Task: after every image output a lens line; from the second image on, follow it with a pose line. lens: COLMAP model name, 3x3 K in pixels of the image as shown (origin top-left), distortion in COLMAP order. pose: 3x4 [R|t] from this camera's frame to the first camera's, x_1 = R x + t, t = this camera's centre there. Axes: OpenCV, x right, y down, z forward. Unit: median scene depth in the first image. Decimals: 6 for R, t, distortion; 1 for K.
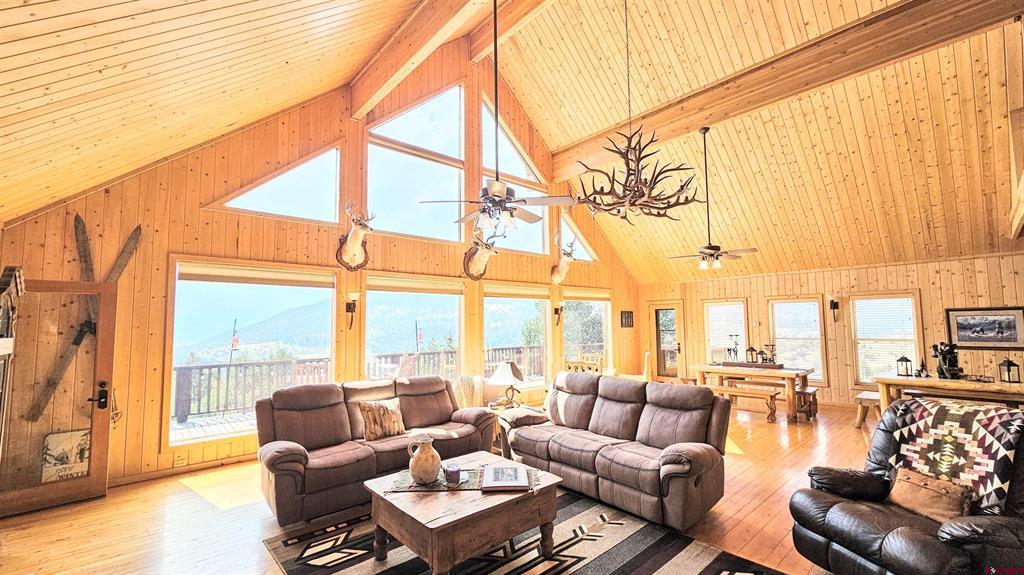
lens RADIAL K [[416.0, 0, 514.6], [0, 416.0, 295.0], [0, 0, 1]] dist [-0.001546, -0.000419]
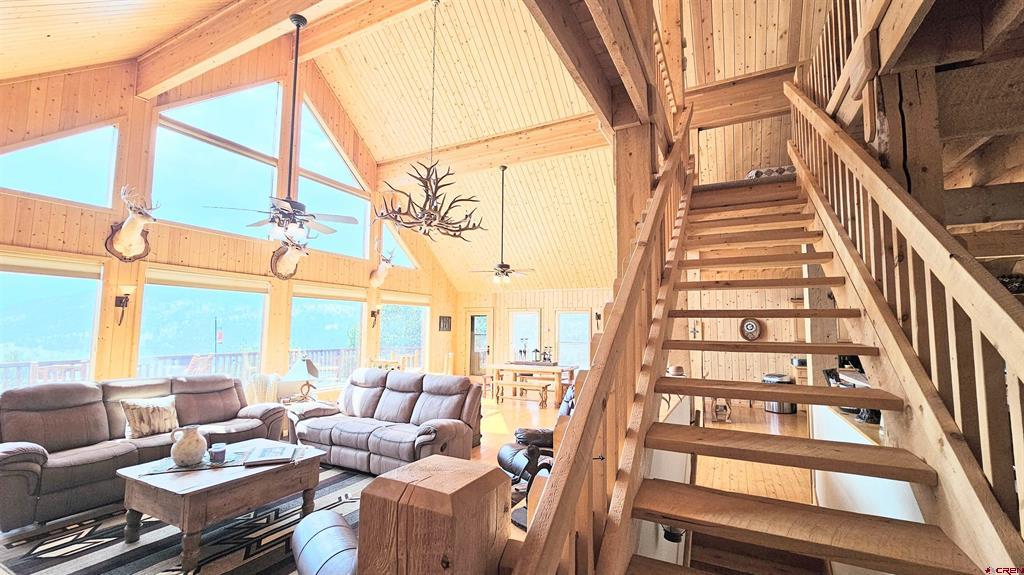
lens RADIAL K [[417.9, 0, 514.0], [0, 417.9, 294.1], [0, 0, 1]] dist [-0.000720, 0.000077]
pose [[0.934194, 0.051542, 0.353022, 0.090420], [-0.046967, 0.998665, -0.021519, -0.007523], [-0.353660, 0.003522, 0.935367, -0.171204]]
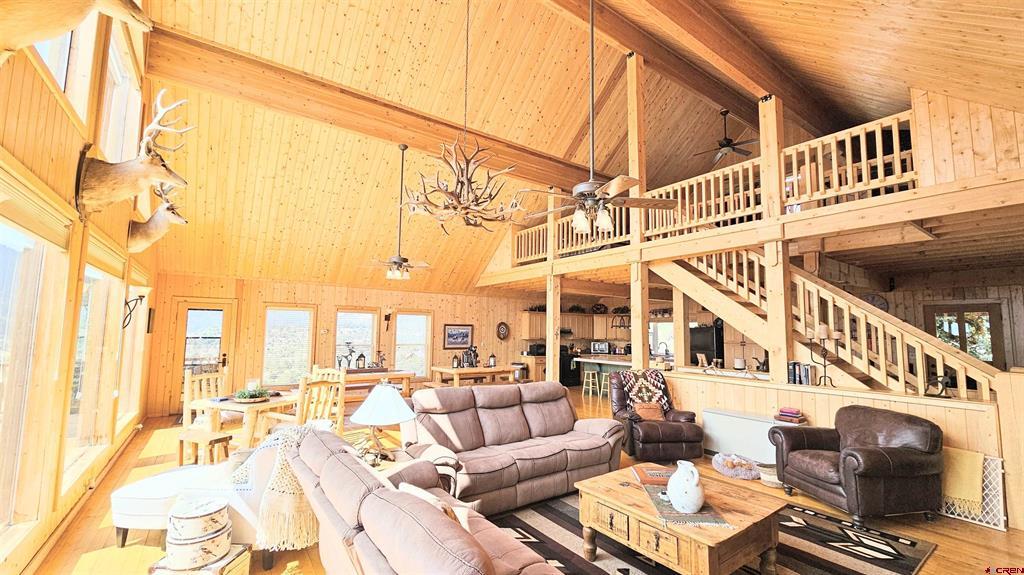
lens RADIAL K [[416.0, 0, 514.6], [0, 416.0, 295.0], [0, 0, 1]] dist [-0.001546, -0.000419]
pose [[0.103722, 0.100533, 0.989512, -0.613626], [-0.084545, 0.992169, -0.091941, 0.056152], [-0.991007, -0.074122, 0.111409, 0.682478]]
